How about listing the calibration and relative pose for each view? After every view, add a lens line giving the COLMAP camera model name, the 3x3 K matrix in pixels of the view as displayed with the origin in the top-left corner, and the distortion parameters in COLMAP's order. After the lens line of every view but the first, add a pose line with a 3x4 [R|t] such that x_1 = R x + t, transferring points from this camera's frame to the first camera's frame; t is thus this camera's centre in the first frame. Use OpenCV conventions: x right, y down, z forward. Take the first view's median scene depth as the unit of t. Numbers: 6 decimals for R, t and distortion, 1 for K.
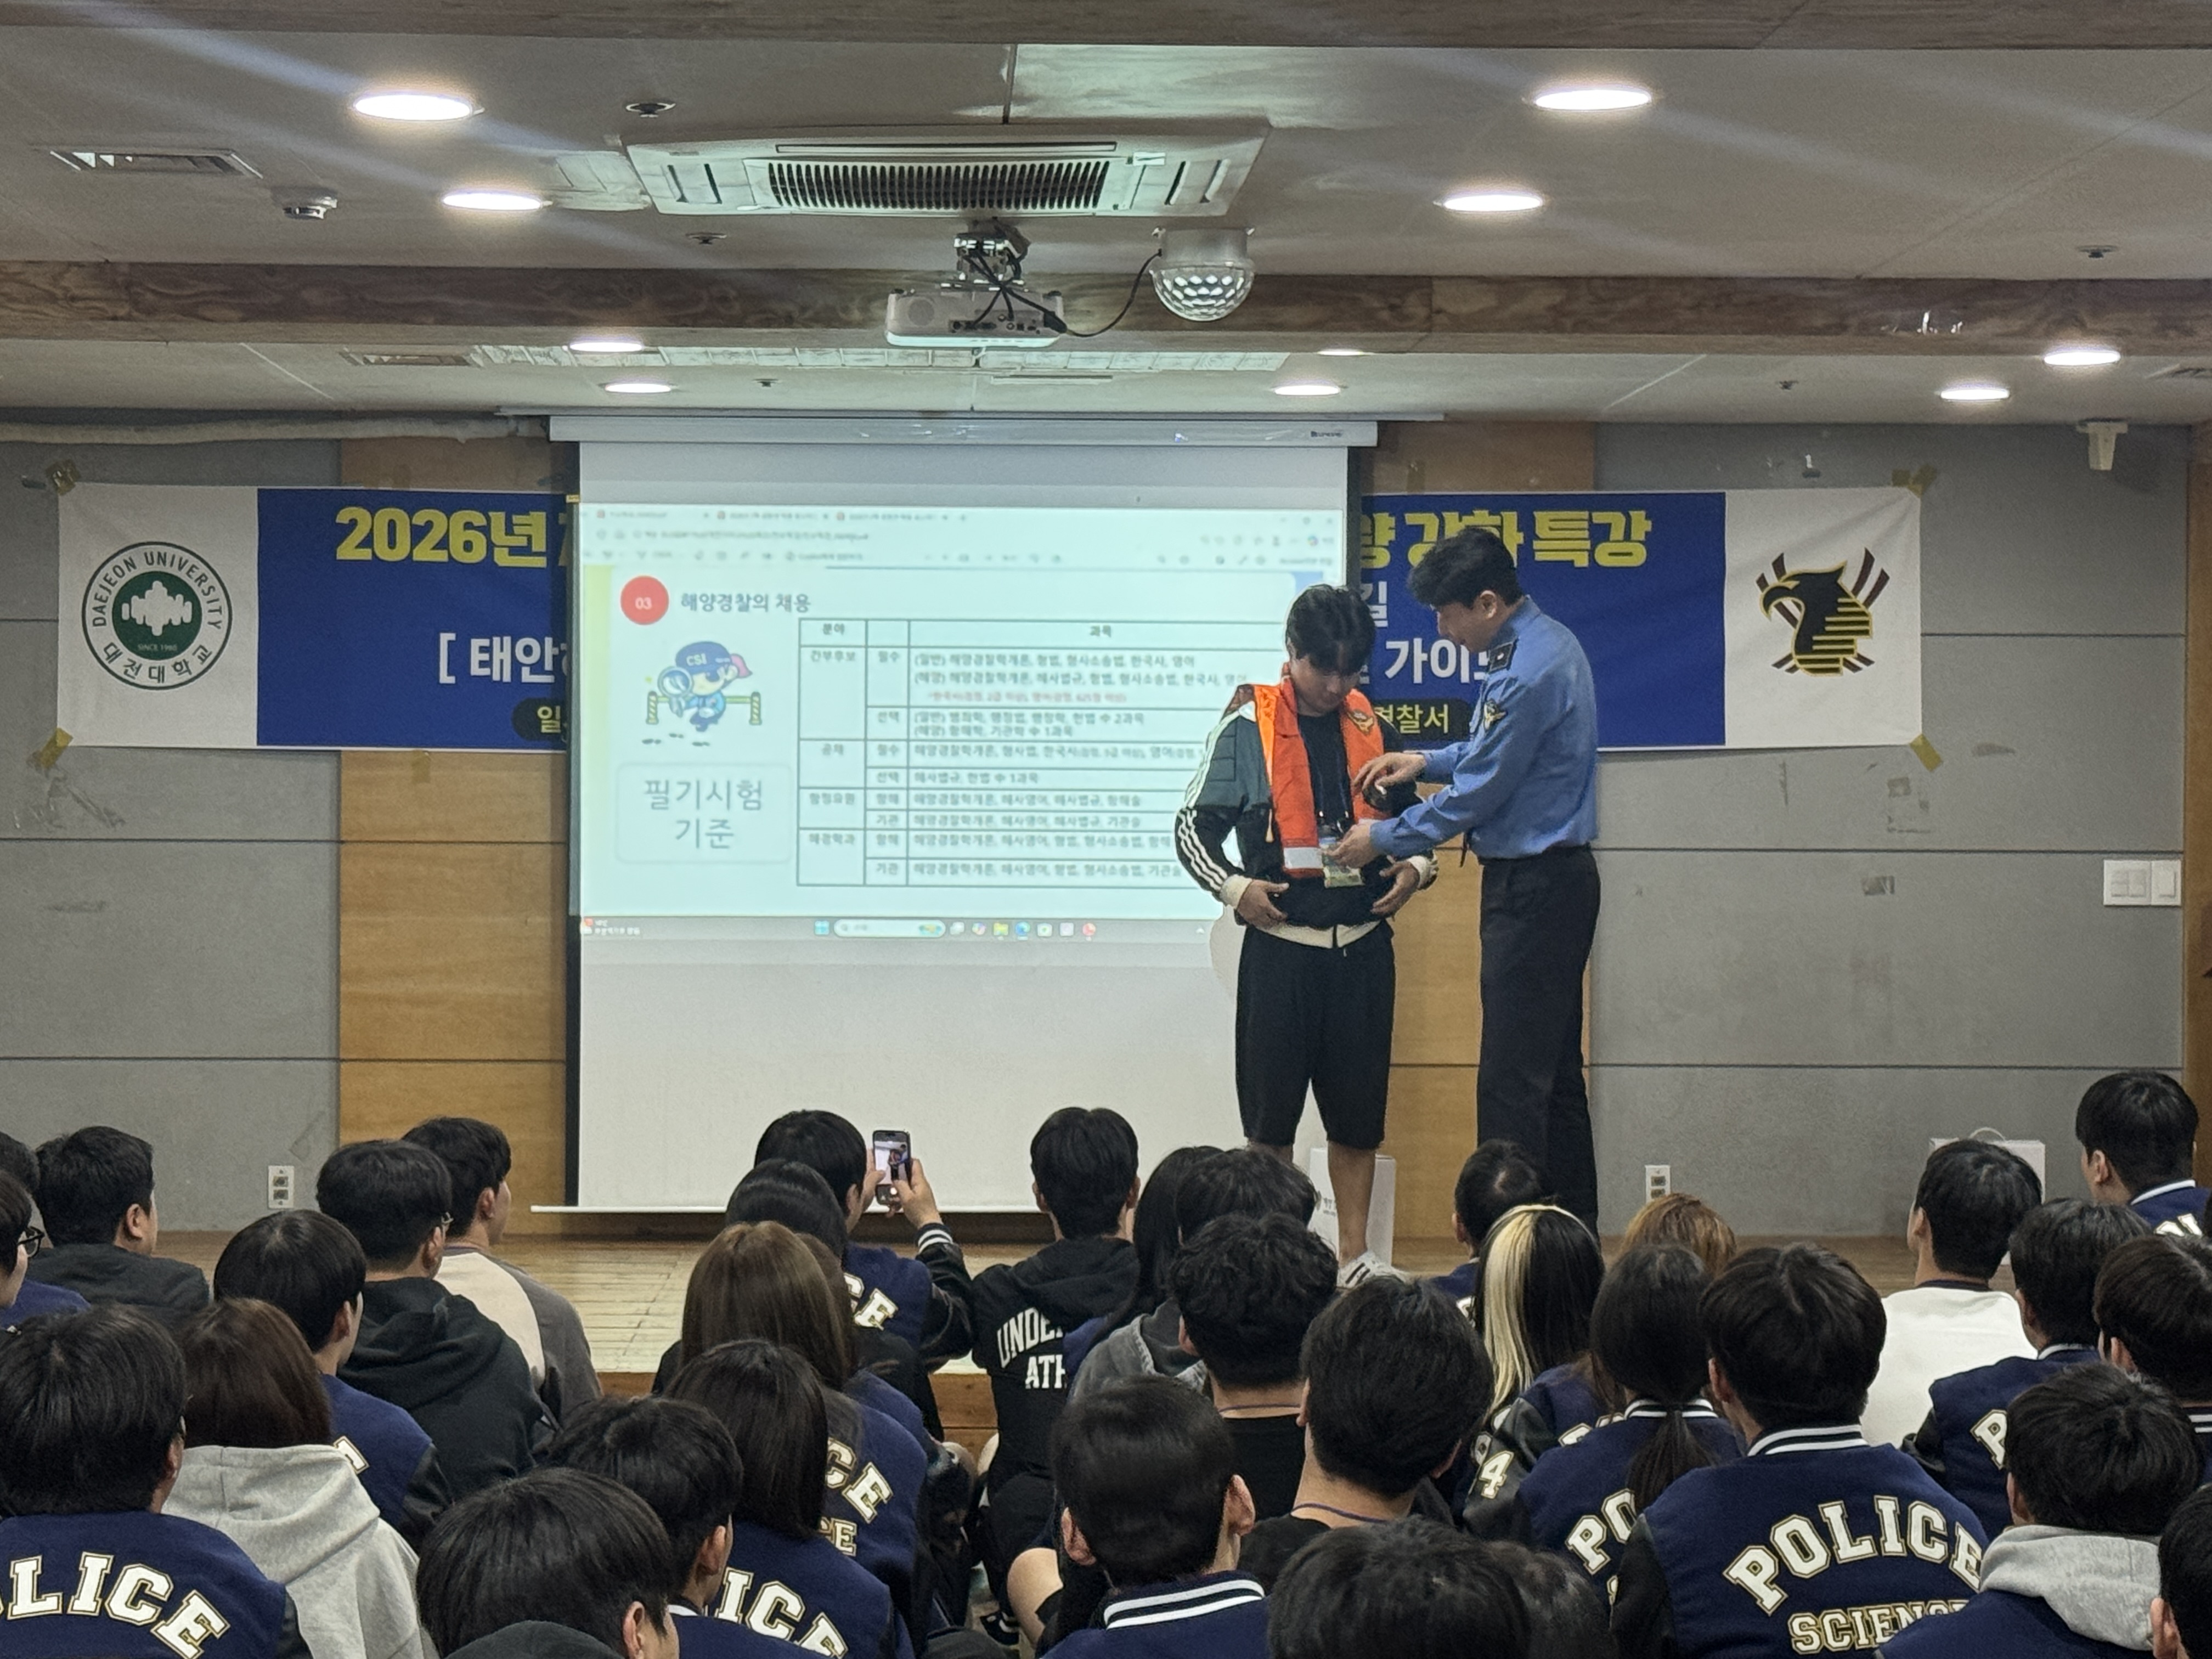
lens RADIAL K [[4633.3, 0, 1048.7], [0, 4633.3, 829.9], [0, 0, 1]] dist [0.143724, 0.000000]
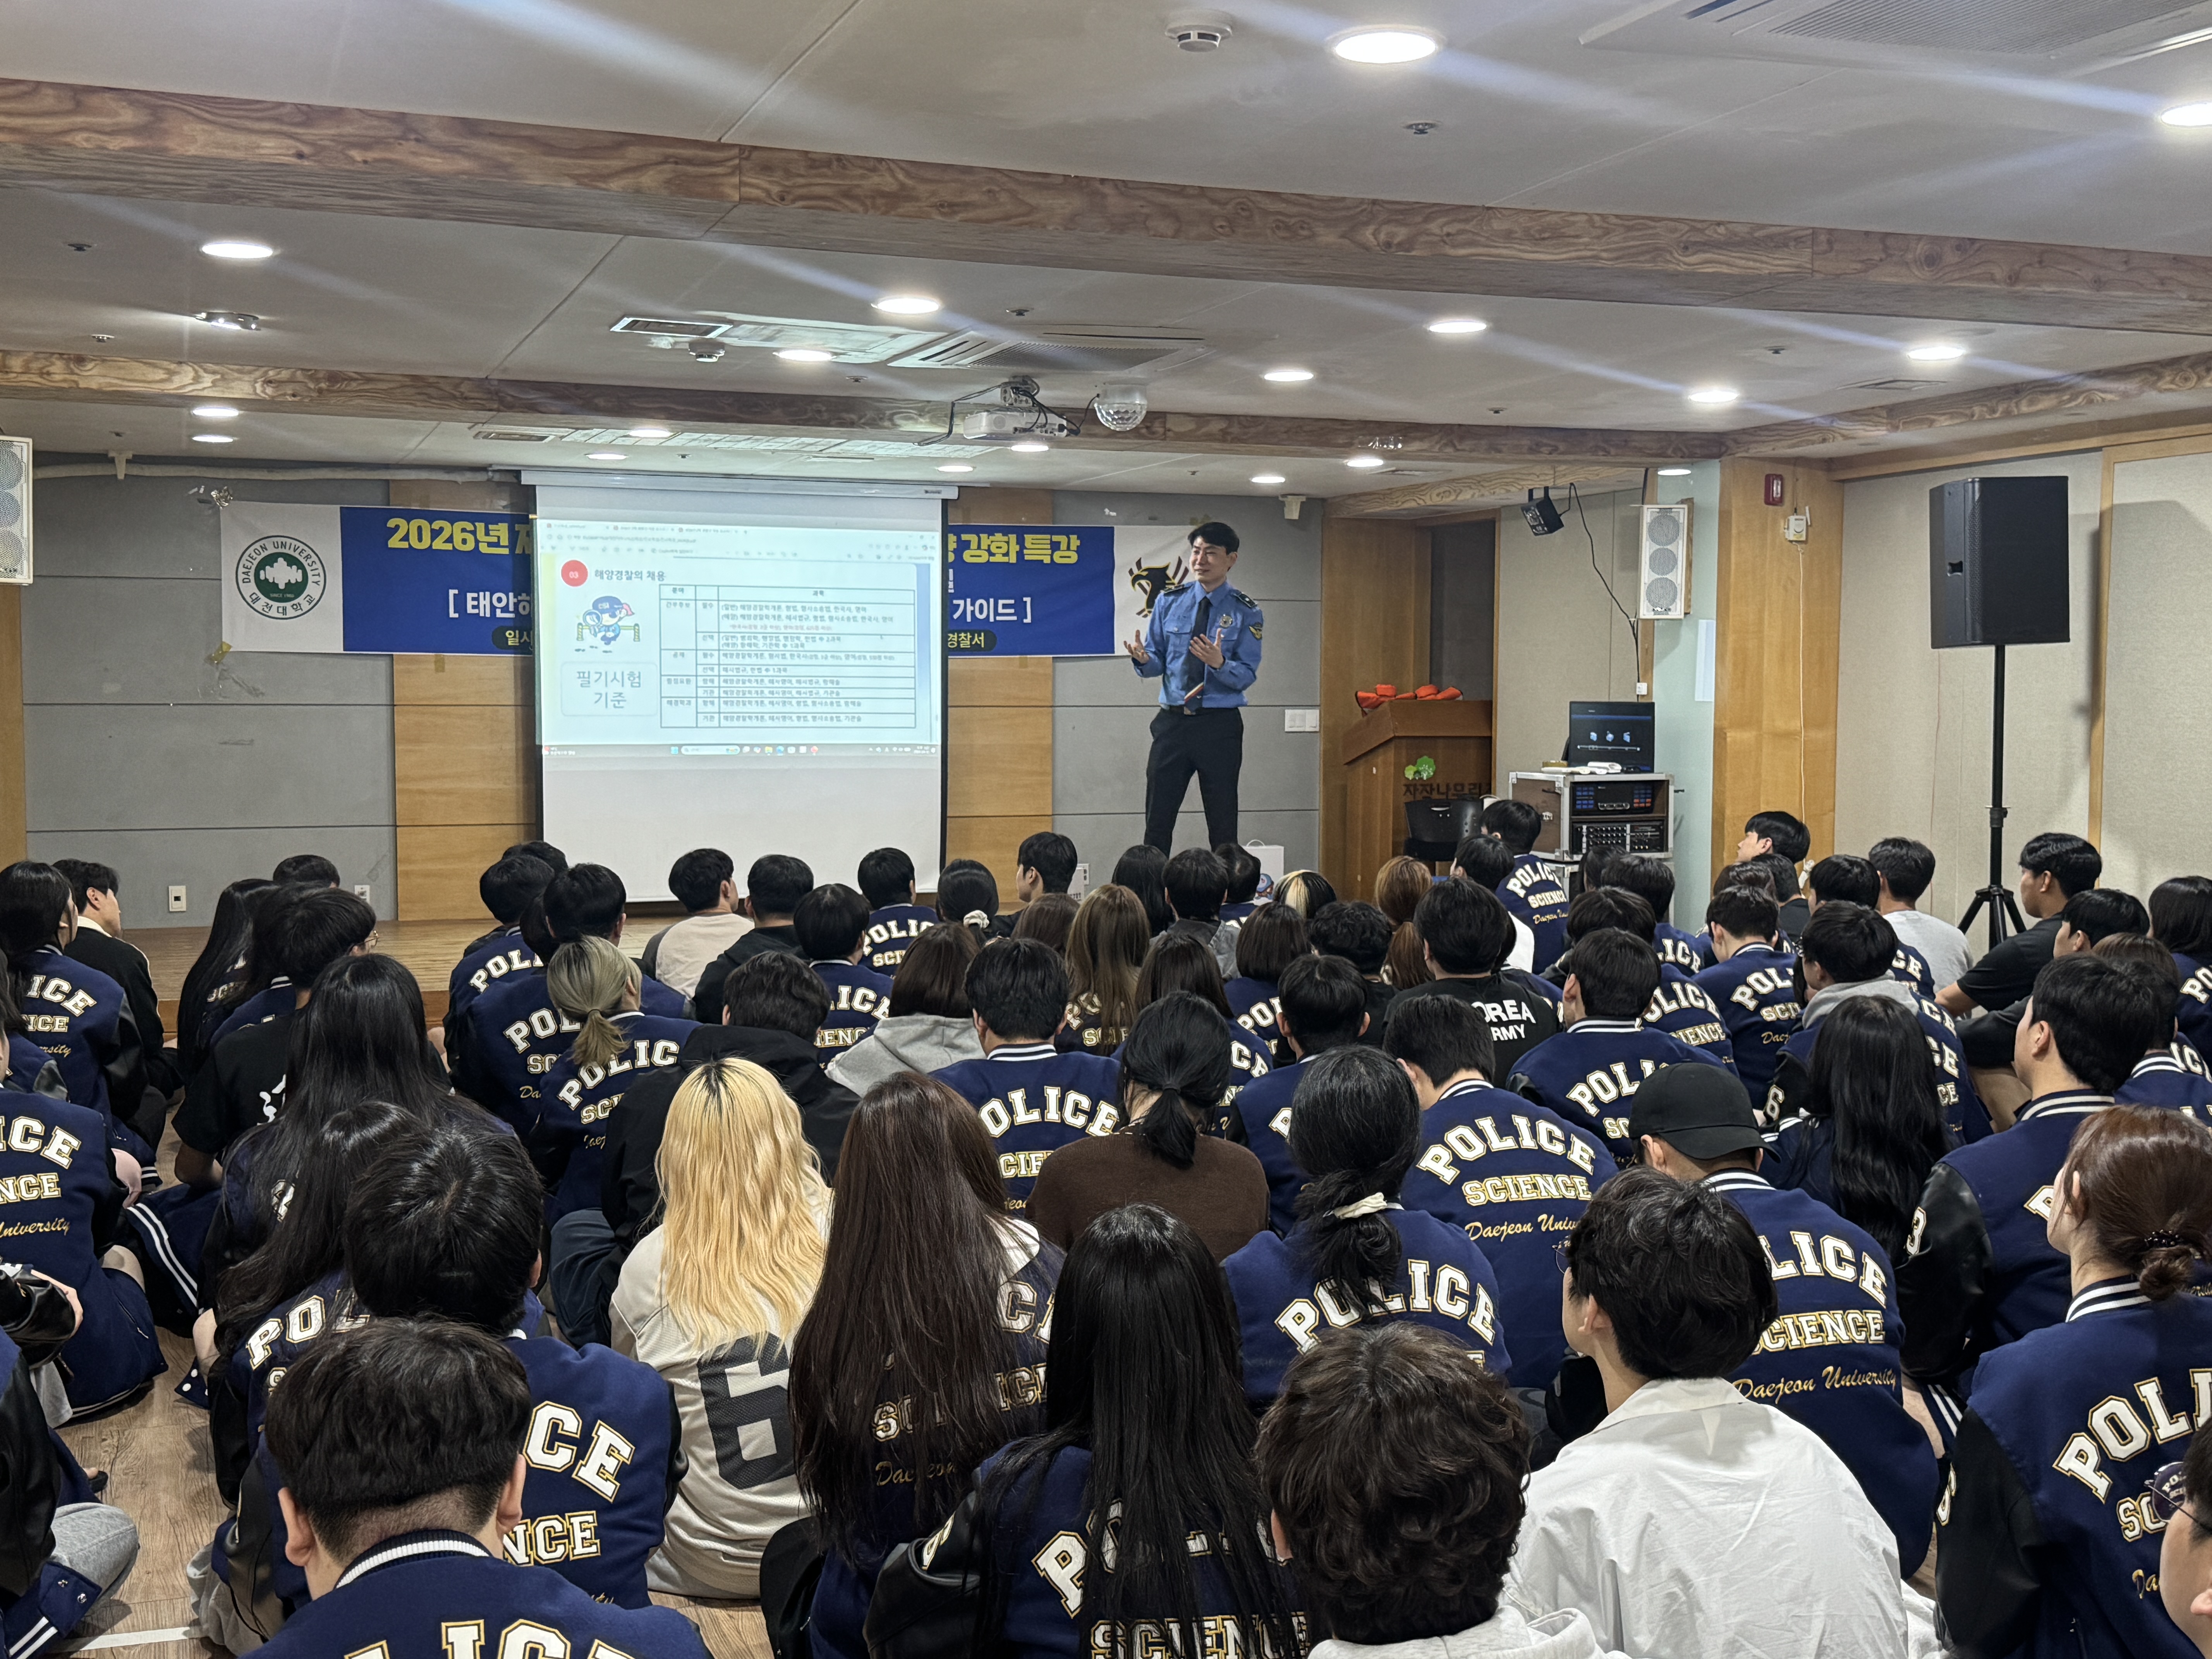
lens RADIAL K [[2417.6, 0, 1109.4], [0, 2417.6, 849.9], [0, 0, 1]] dist [0.114191, 0.000000]
pose [[0.944499, -0.026491, 0.327445, -0.205597], [0.007469, 0.998218, 0.059212, 0.004574], [-0.328430, -0.053480, 0.943013, 0.012345]]
